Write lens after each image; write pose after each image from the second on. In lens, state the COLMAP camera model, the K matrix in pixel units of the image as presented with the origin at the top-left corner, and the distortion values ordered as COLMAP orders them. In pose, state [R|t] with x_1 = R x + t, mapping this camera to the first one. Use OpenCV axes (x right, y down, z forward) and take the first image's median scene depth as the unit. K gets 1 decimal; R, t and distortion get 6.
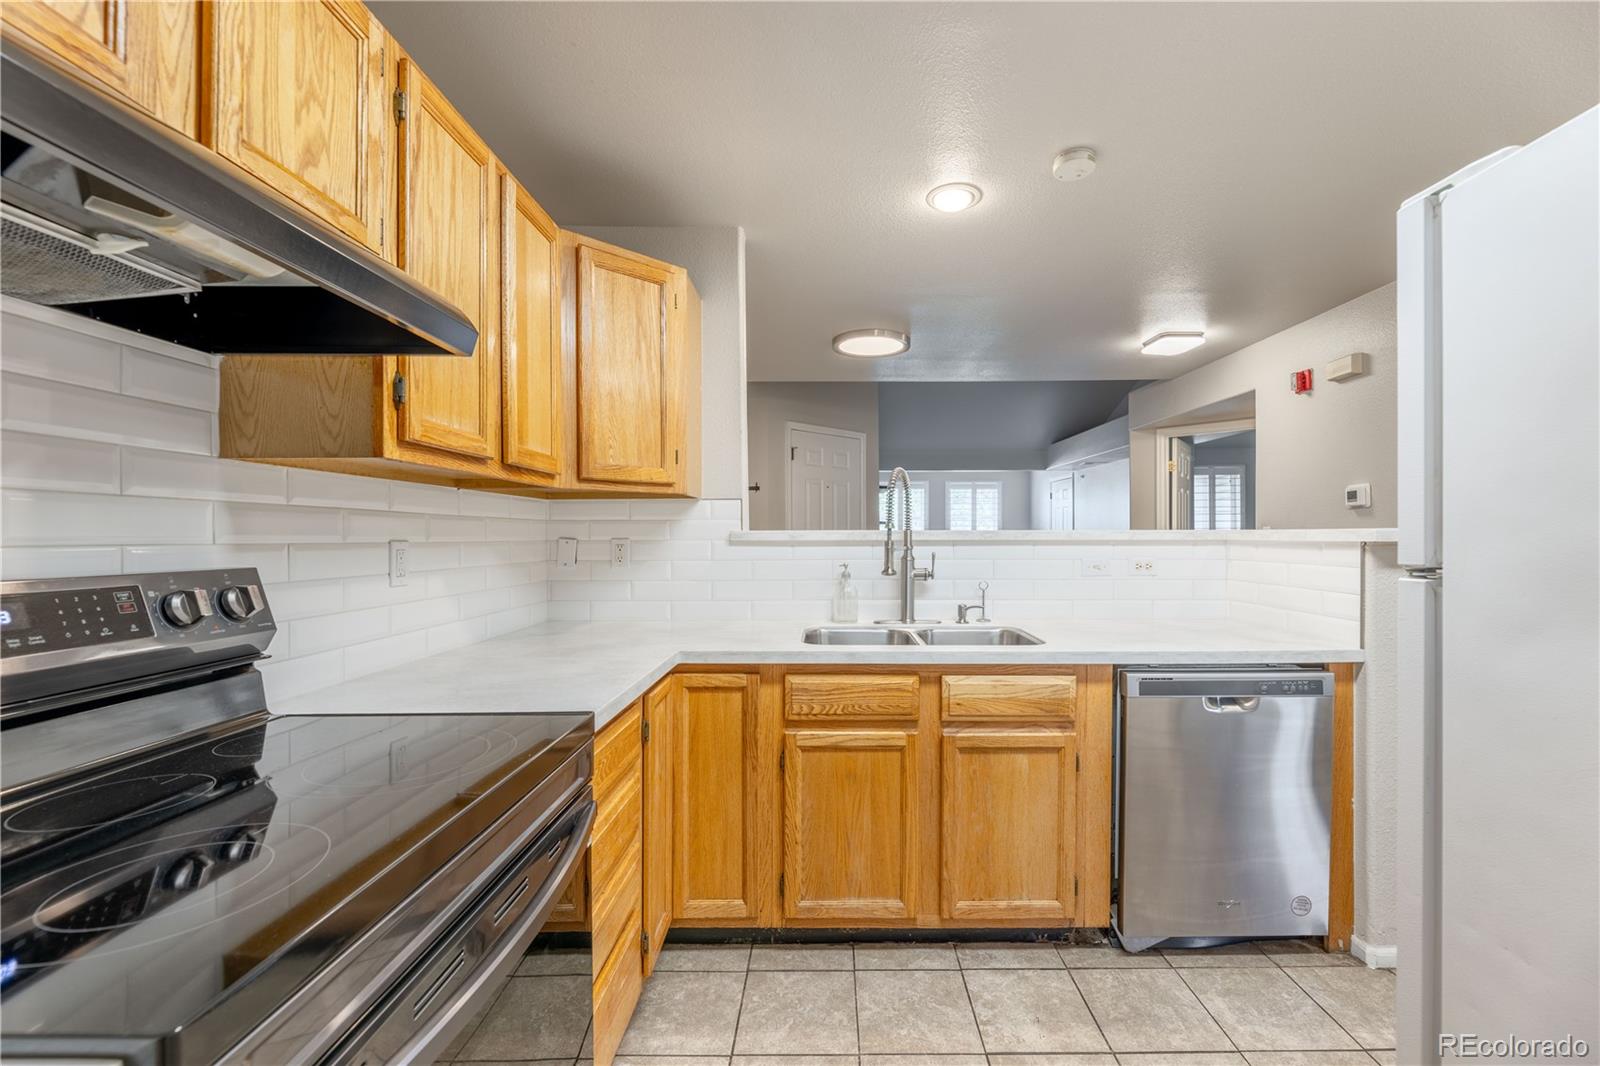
lens RADIAL K [[662.8, 0, 833.1], [0, 662.8, 534.7], [0, 0, 1]] dist [-0.001823, -0.000337]
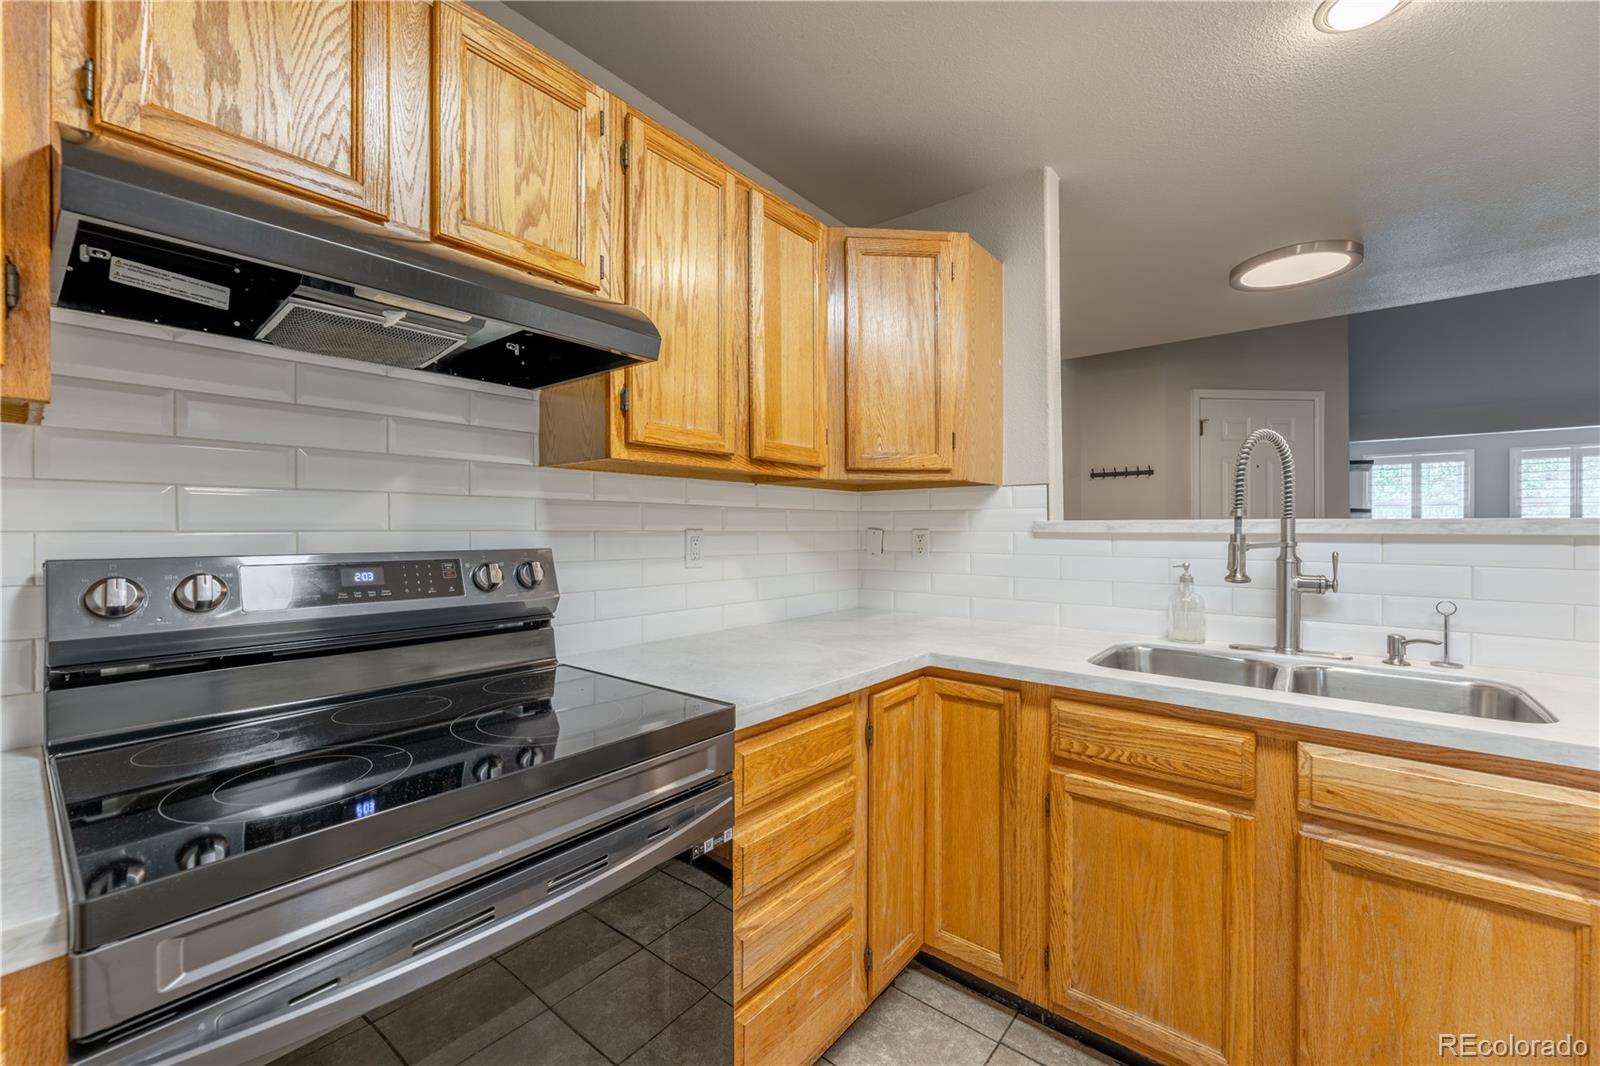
lens RADIAL K [[643.6, 0, 793.9], [0, 643.6, 528.2], [0, 0, 1]] dist [0.001171, -0.000191]
pose [[0.768386, 0.003284, -0.639978, 0.187418], [-0.002357, 0.999995, 0.002302, 0.003169], [0.639982, -0.000260, 0.768390, 0.197801]]
